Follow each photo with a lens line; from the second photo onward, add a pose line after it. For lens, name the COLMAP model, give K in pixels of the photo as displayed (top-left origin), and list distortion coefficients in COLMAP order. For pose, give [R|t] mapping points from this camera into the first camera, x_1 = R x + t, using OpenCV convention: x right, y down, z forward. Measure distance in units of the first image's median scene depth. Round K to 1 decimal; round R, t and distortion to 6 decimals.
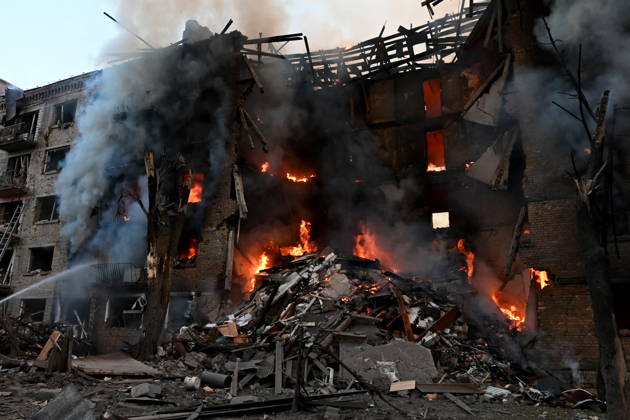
lens RADIAL K [[502.2, 0, 315.0], [0, 502.2, 210.0], [0, 0, 1]] dist [-0.059745, 0.005873]
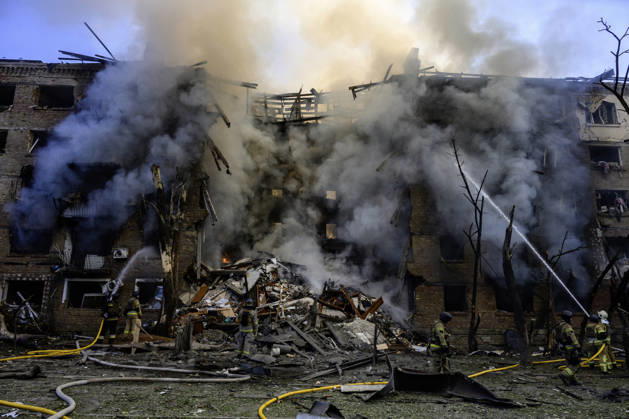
lens RADIAL K [[428.7, 0, 317.0], [0, 428.7, 221.0], [0, 0, 1]] dist [0.014814, 0.002087]
pose [[0.892835, 0.087457, 0.441811, -0.436345], [-0.111714, 0.993313, 0.029130, -0.060061], [-0.436310, -0.075364, 0.896635, -0.130739]]
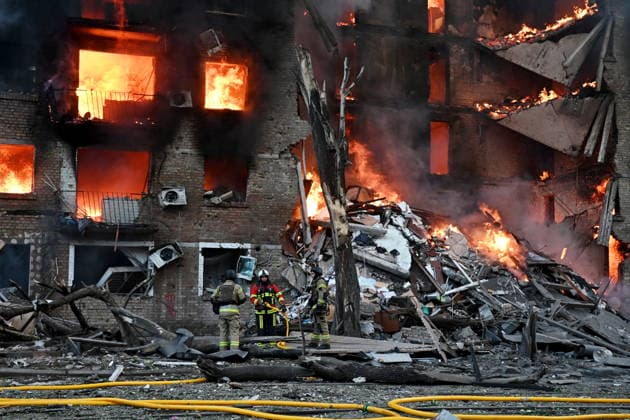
lens RADIAL K [[928.3, 0, 315.0], [0, 928.3, 210.0], [0, 0, 1]] dist [0.116531, 0.081974]
pose [[0.714506, 0.055045, 0.697460, -1.224797], [-0.168608, 0.981065, 0.095300, -0.025508], [-0.679008, -0.185690, 0.710259, 0.016520]]
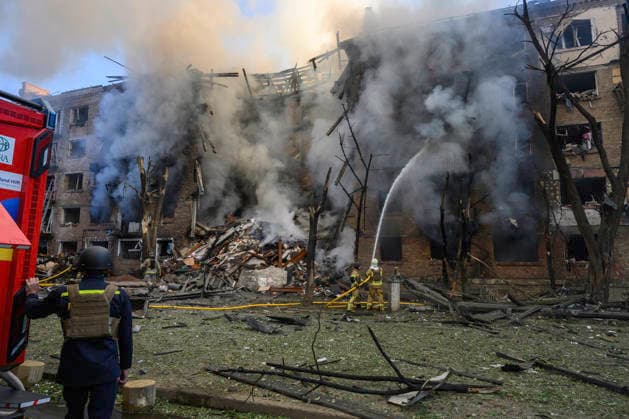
lens RADIAL K [[427.9, 0, 314.5], [0, 427.9, 209.5], [0, 0, 1]] dist [0.012489, 0.000325]
pose [[0.999087, -0.000949, 0.042708, 0.190749], [-0.004940, 0.990480, 0.137565, -0.145614], [-0.042432, -0.137650, 0.989572, -0.477497]]
